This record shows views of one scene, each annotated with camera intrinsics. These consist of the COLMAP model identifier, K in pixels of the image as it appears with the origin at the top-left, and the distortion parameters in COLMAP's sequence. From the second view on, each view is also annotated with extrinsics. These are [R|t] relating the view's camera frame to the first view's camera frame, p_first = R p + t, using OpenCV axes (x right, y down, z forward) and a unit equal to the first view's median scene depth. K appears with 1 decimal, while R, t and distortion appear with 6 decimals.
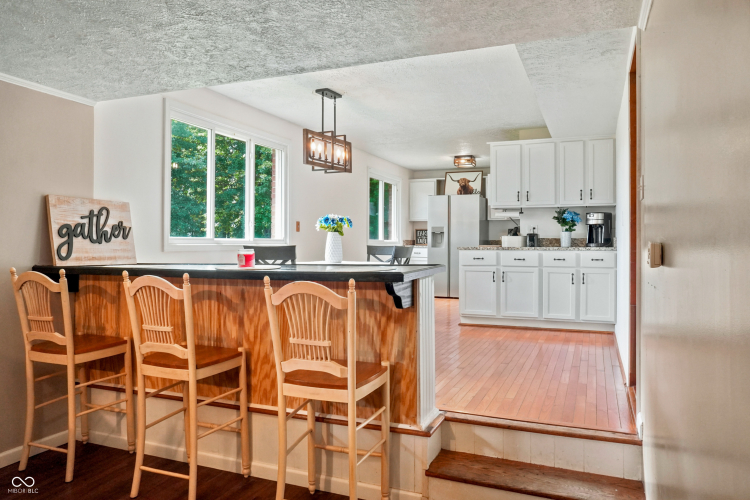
lens RADIAL K [[525.5, 0, 378.5], [0, 525.5, 245.3], [0, 0, 1]] dist [-0.066393, 0.089937]
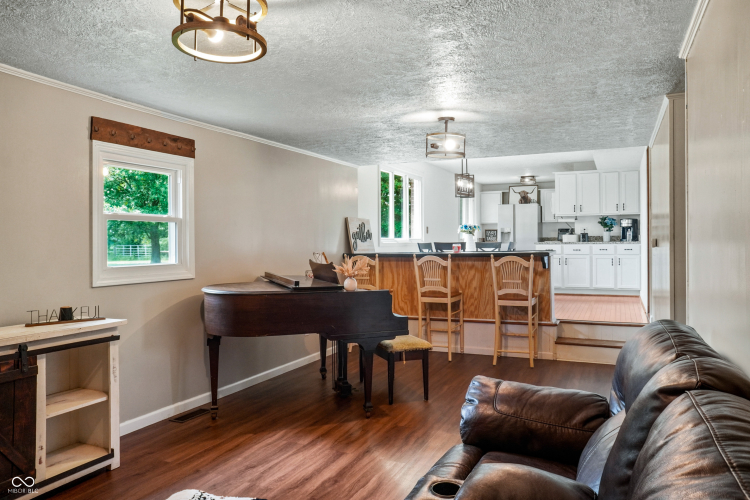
lens RADIAL K [[544.0, 0, 375.0], [0, 544.0, 250.0], [0, 0, 1]] dist [-0.076834, 0.098335]
pose [[0.999450, -0.009890, -0.031668, -0.271608], [0.010272, 0.999876, 0.011938, 0.001620], [0.031546, -0.012257, 0.999427, -0.599583]]
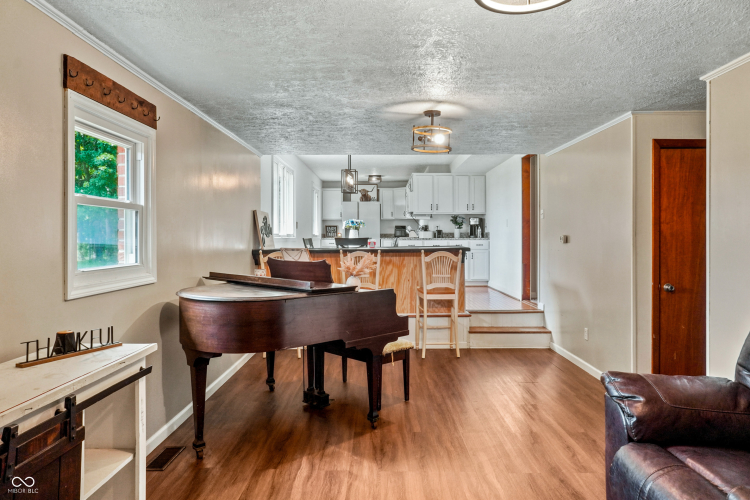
lens RADIAL K [[525.5, 0, 378.5], [0, 525.5, 245.3], [0, 0, 1]] dist [-0.066393, 0.089937]
pose [[0.921786, -0.011749, 0.387521, -0.546819], [0.006364, 0.999865, 0.015177, -0.000404], [-0.387647, -0.011524, 0.921736, -0.472657]]
